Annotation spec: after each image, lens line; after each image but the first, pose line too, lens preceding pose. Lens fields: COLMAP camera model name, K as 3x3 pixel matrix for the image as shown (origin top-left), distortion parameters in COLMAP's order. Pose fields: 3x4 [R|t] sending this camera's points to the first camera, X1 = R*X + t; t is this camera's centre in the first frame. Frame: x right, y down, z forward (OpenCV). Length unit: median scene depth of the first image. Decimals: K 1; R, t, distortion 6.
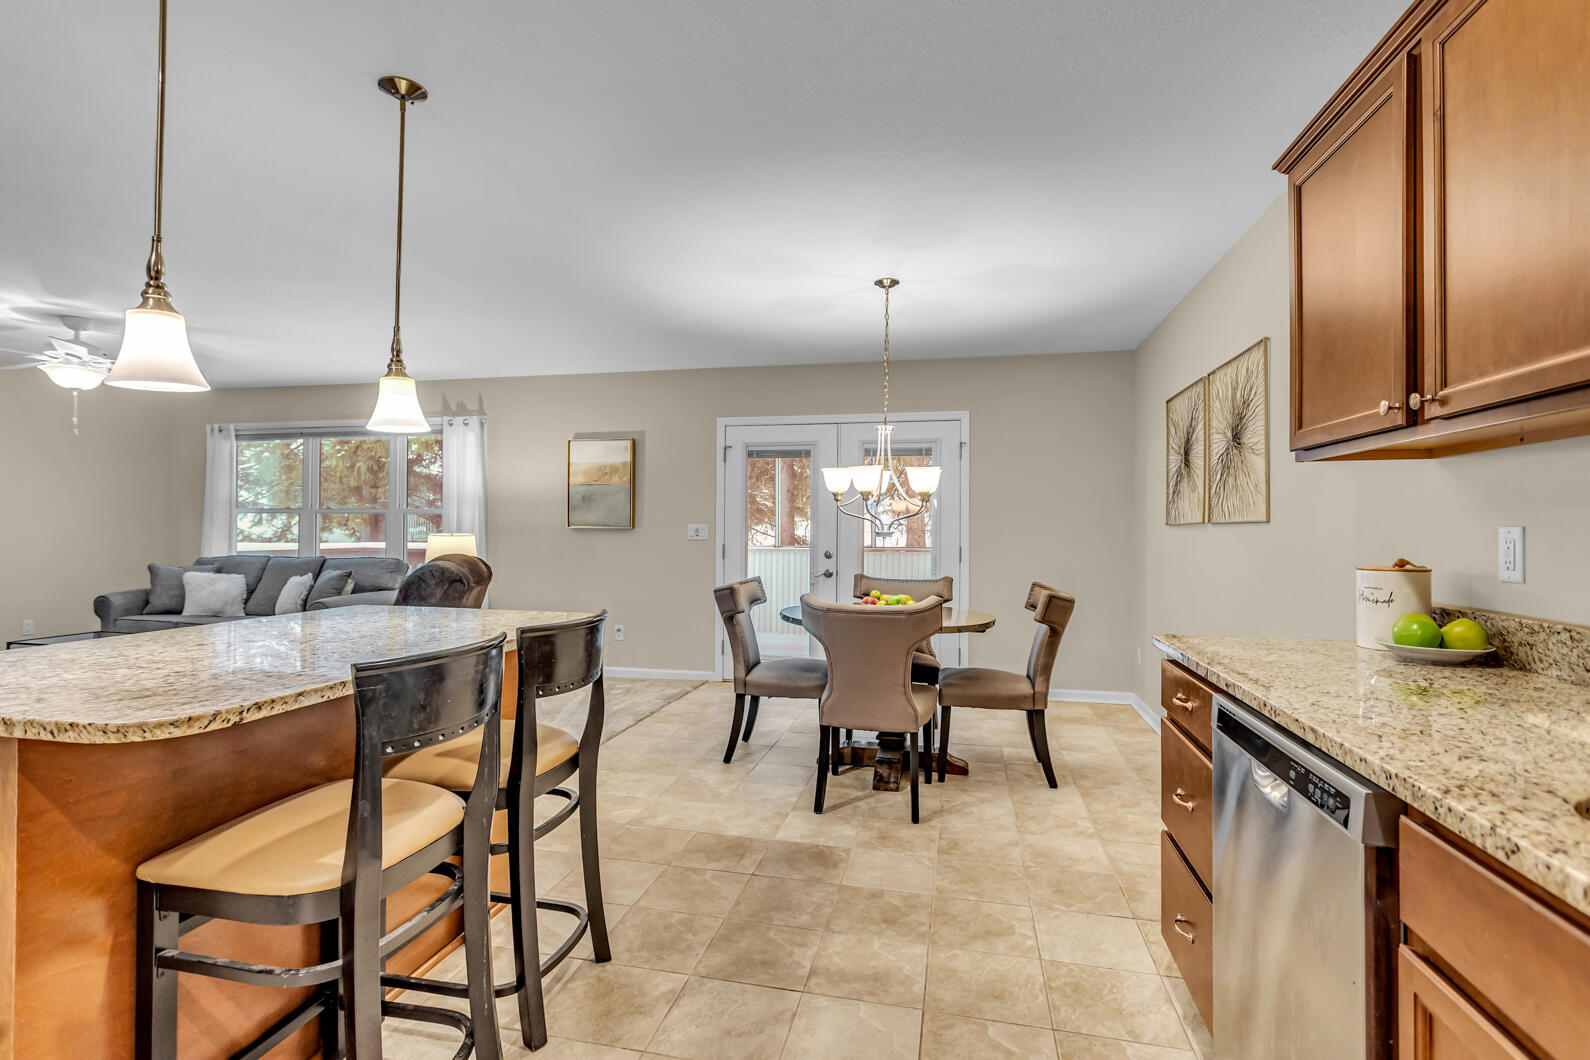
lens RADIAL K [[757.0, 0, 784.2], [0, 757.0, 532.9], [0, 0, 1]] dist [0.007247, -0.001109]
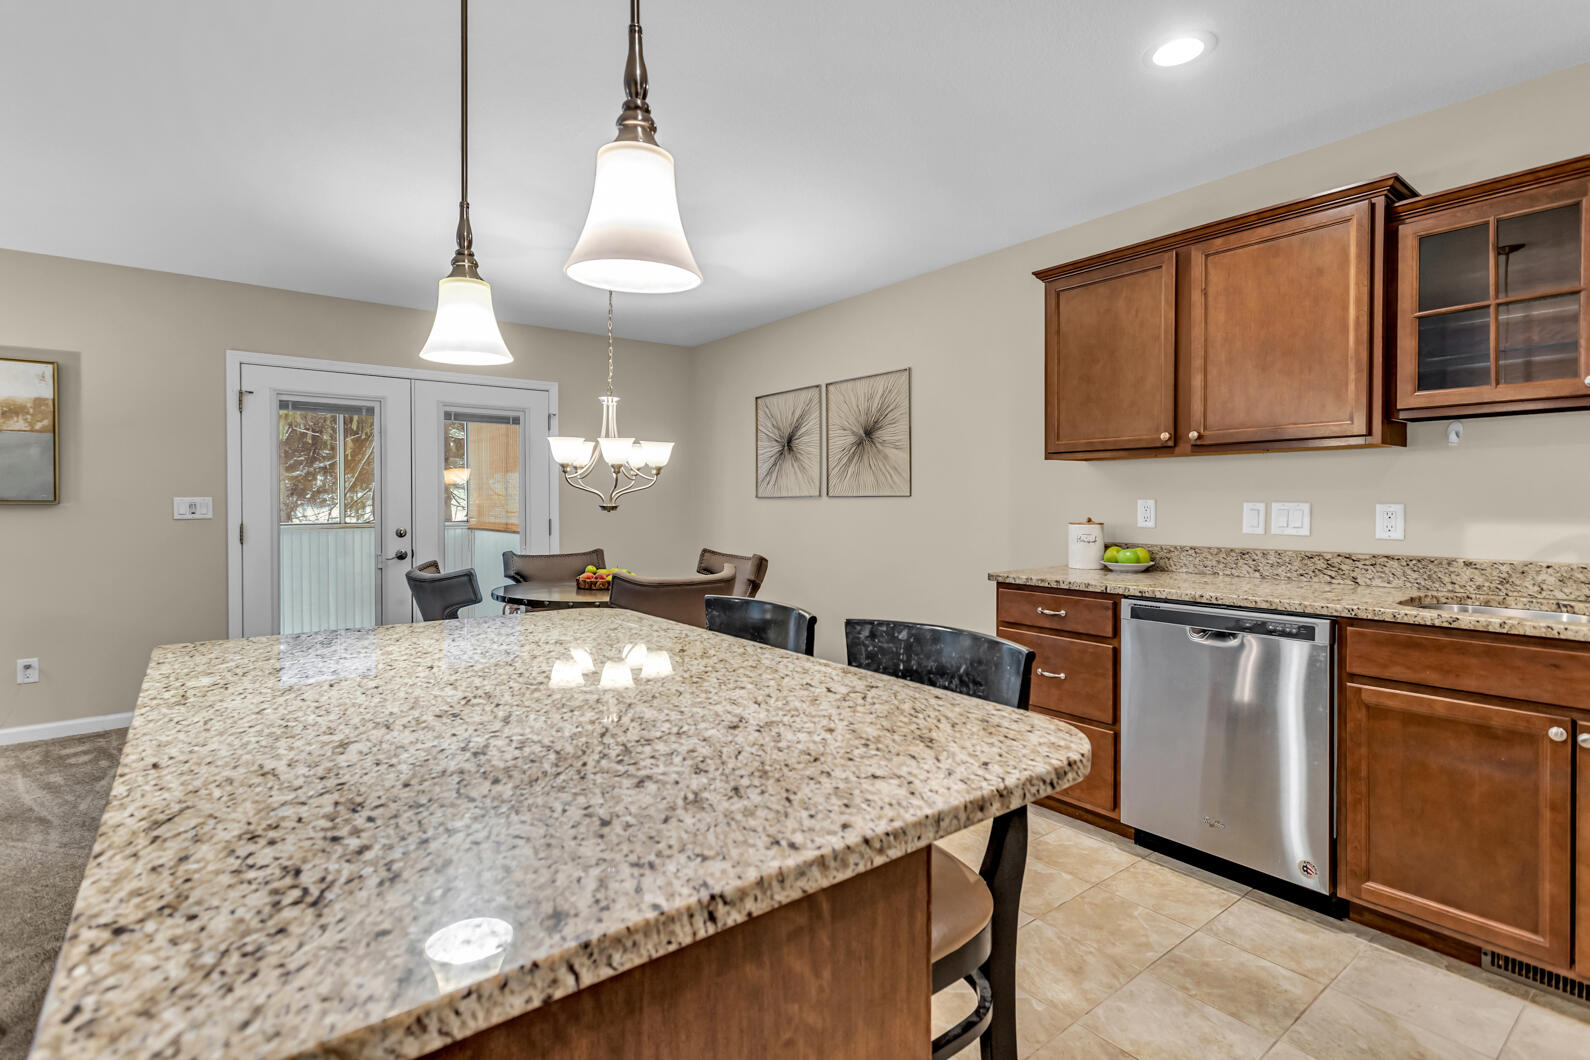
lens RADIAL K [[757.0, 0, 769.3], [0, 757.0, 520.3], [0, 0, 1]] dist [0.007247, -0.001109]
pose [[0.646098, -0.025762, 0.762819, -0.444449], [0.009116, 0.999619, 0.026037, -0.005061], [-0.763200, -0.009868, 0.646087, 0.190795]]
